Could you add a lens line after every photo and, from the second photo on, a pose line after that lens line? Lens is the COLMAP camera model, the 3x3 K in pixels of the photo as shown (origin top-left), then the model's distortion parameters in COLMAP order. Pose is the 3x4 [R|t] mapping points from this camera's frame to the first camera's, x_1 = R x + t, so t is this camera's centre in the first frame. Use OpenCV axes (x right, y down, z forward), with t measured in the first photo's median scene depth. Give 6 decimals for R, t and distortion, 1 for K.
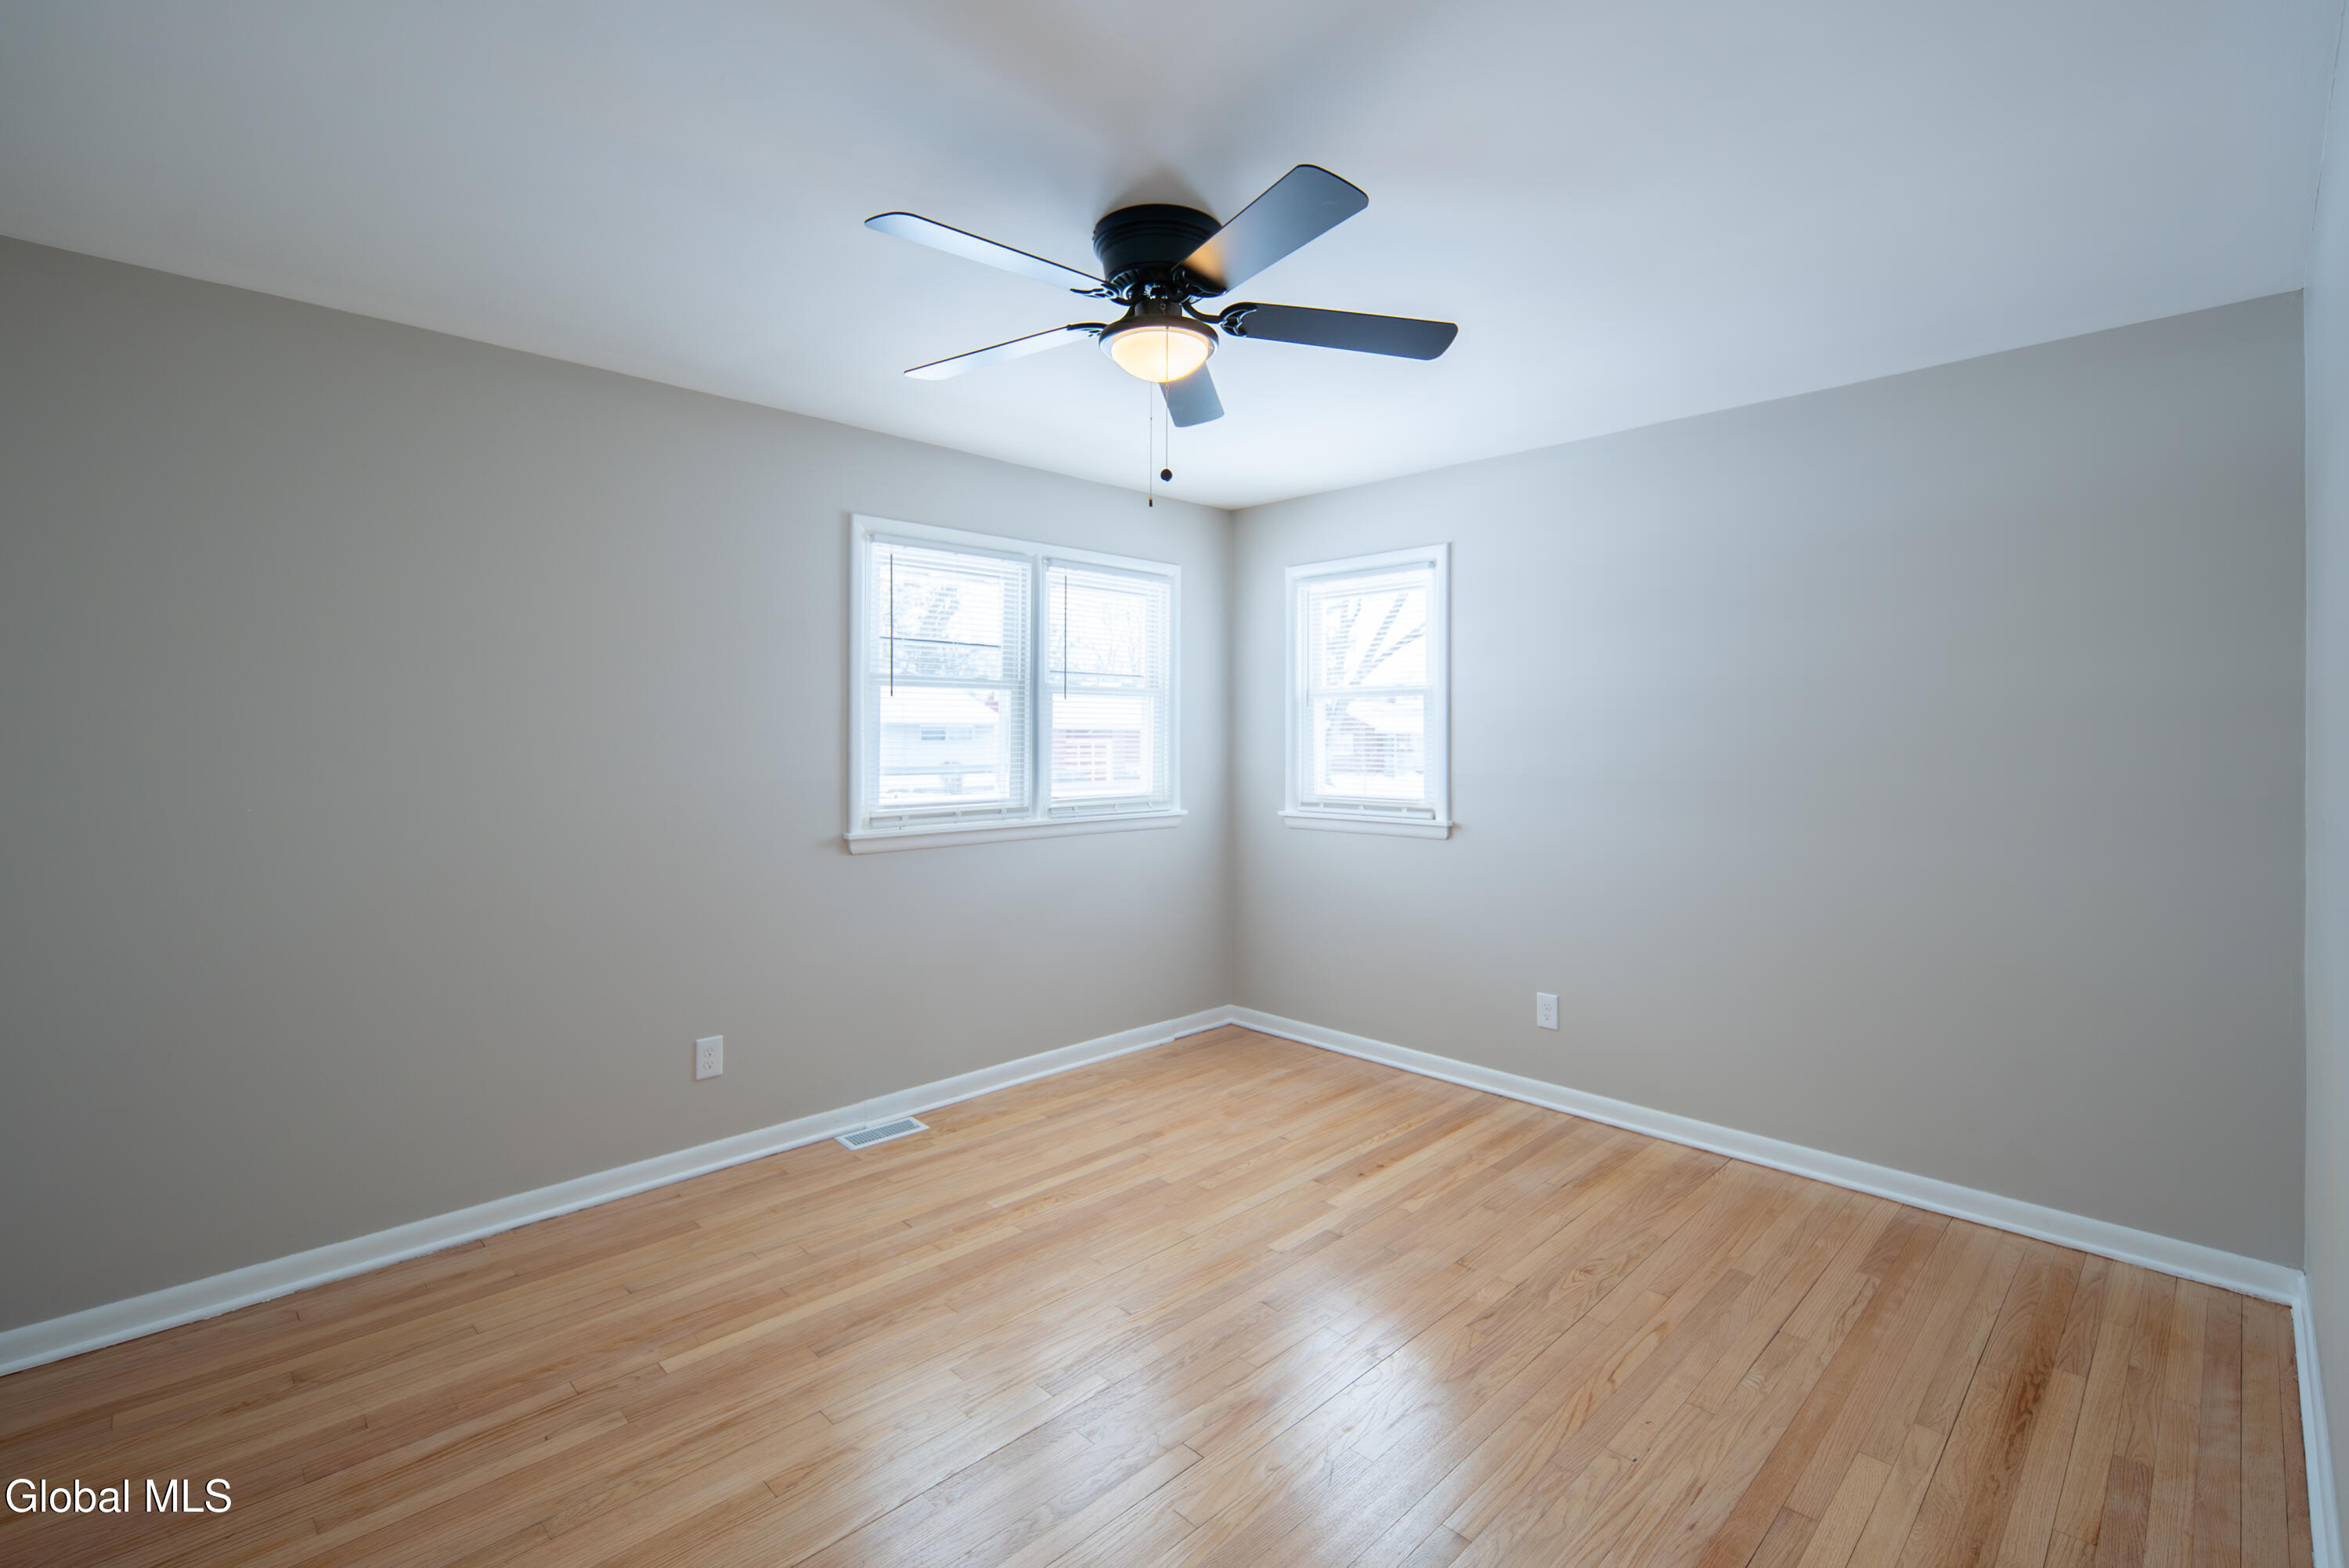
lens RADIAL K [[1049.6, 0, 1121.3], [0, 1049.6, 725.9], [0, 0, 1]] dist [0.001088, -0.002992]
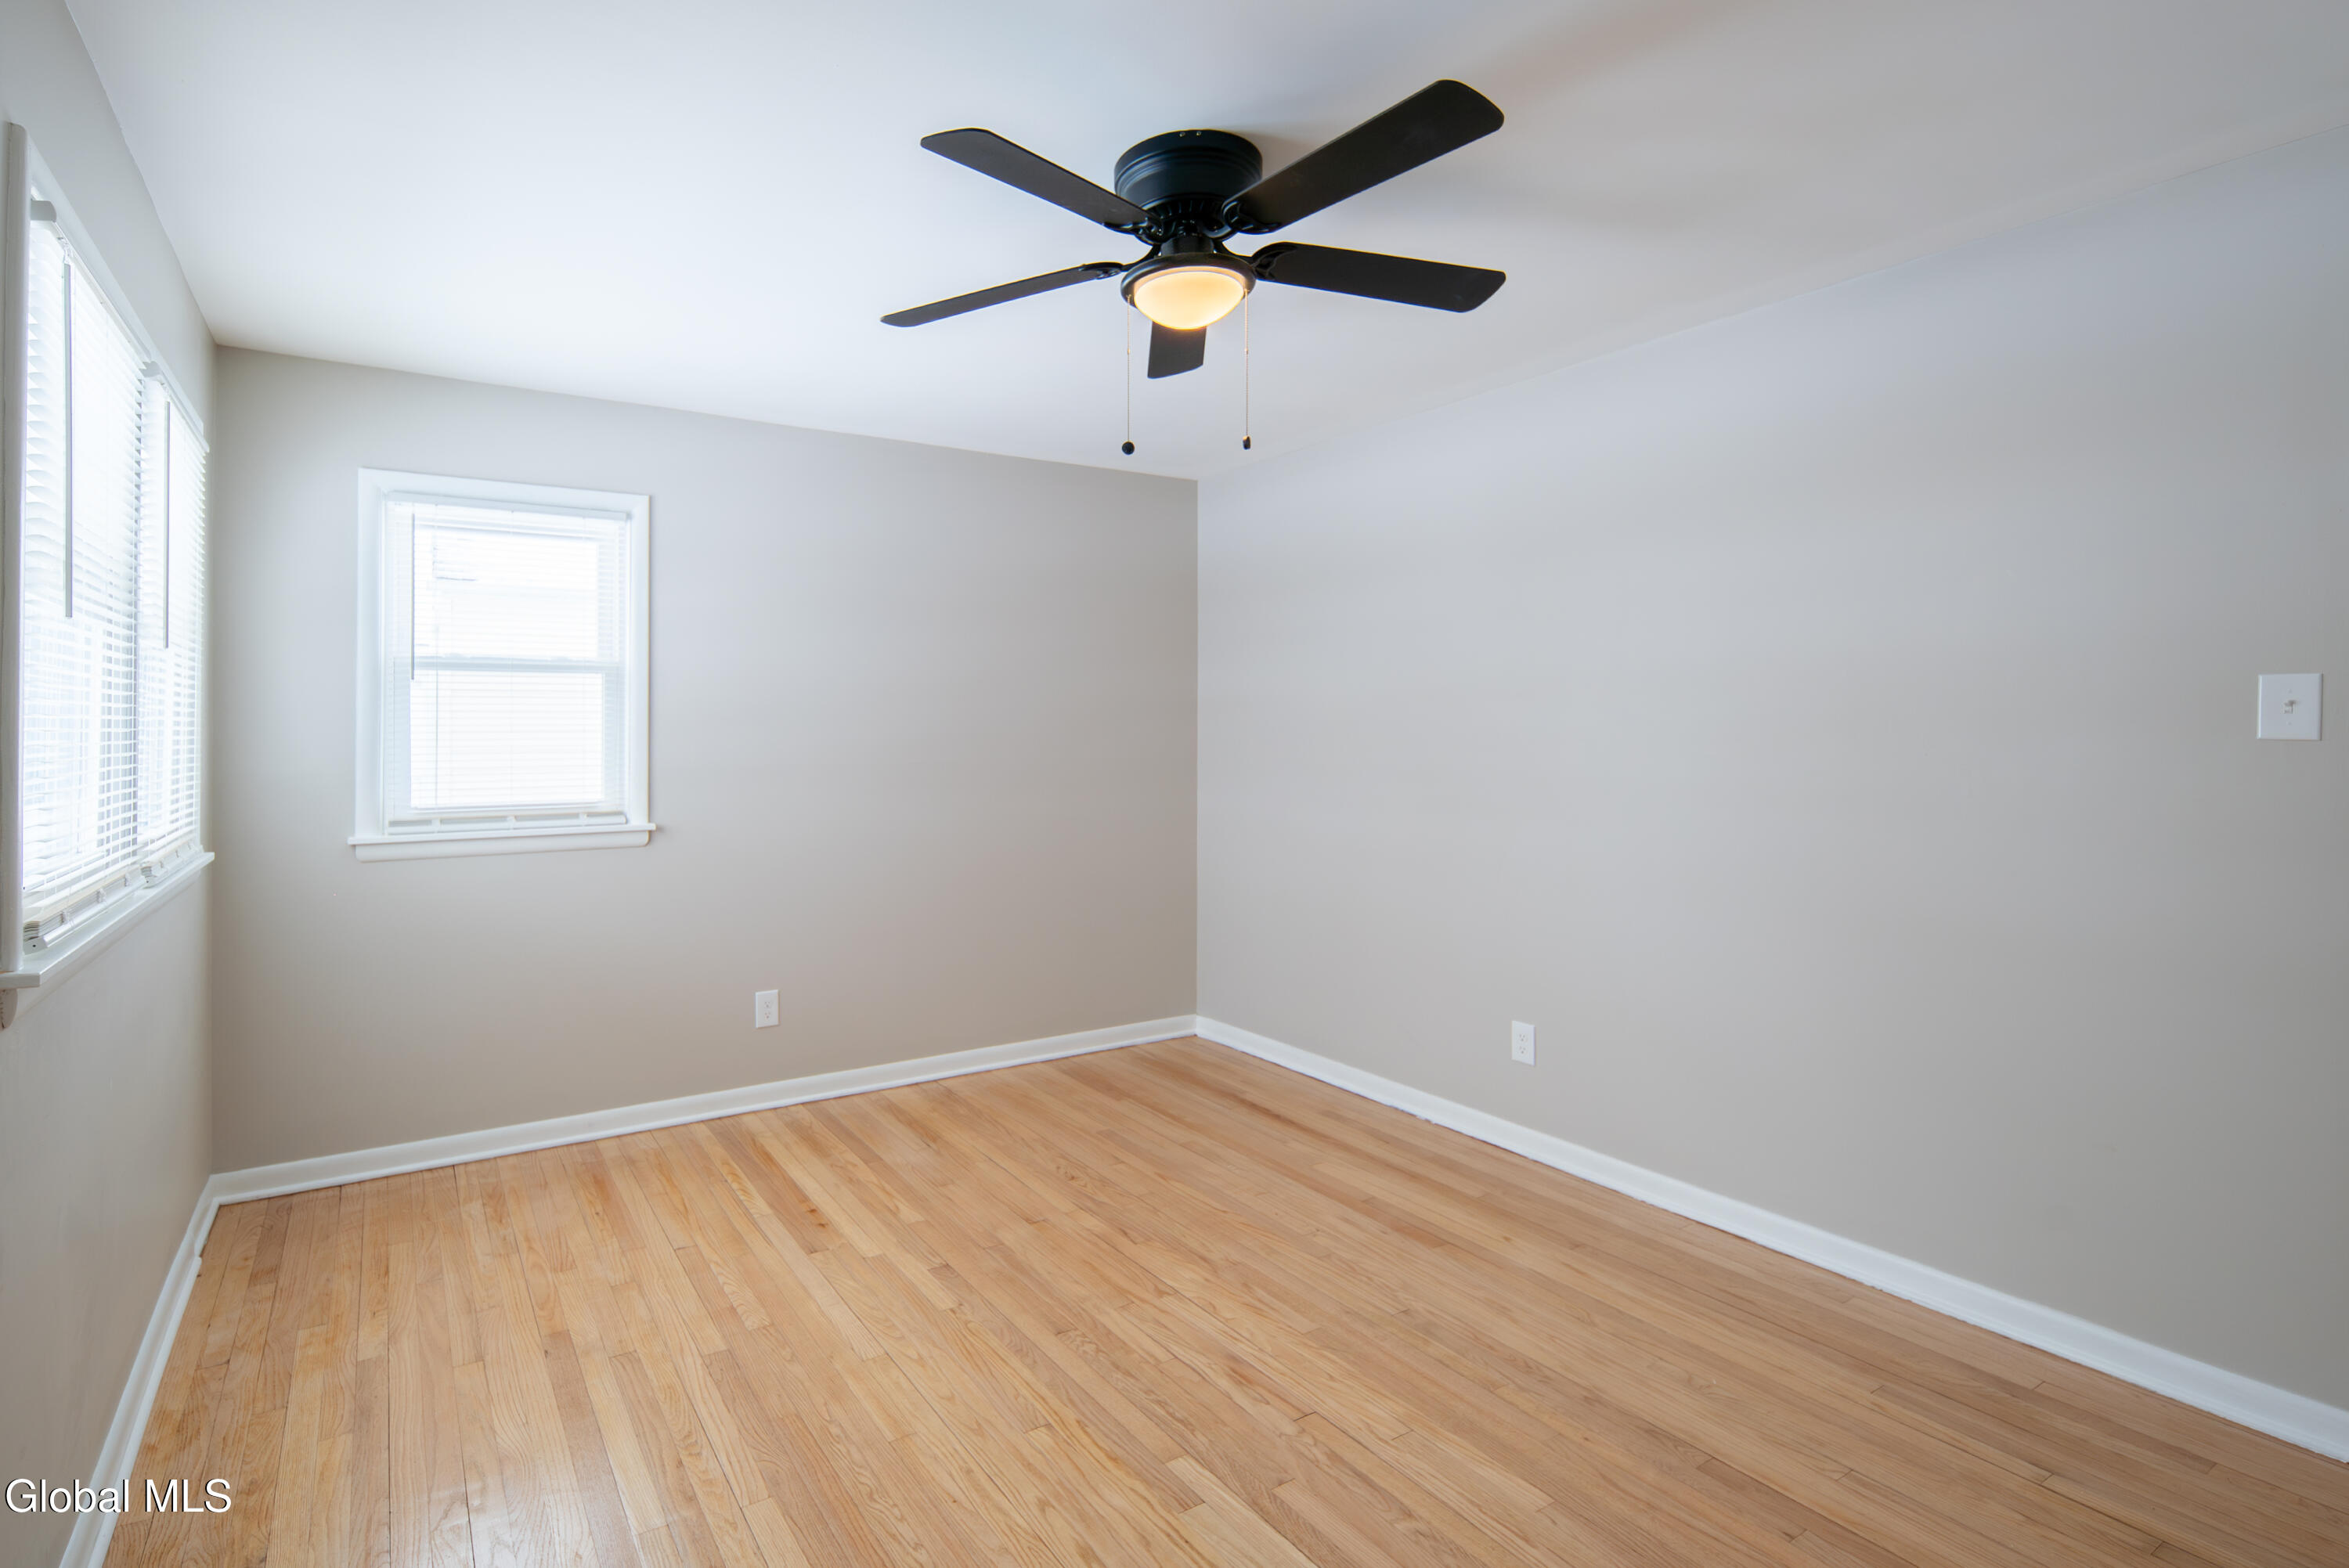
lens RADIAL K [[1118.6, 0, 1057.6], [0, 1118.6, 717.5], [0, 0, 1]] dist [-0.022489, -0.001327]
pose [[0.213070, 0.008103, 0.977003, -0.564763], [-0.001509, 0.999967, -0.007965, 0.013937], [-0.977036, 0.000223, 0.213075, 0.551581]]
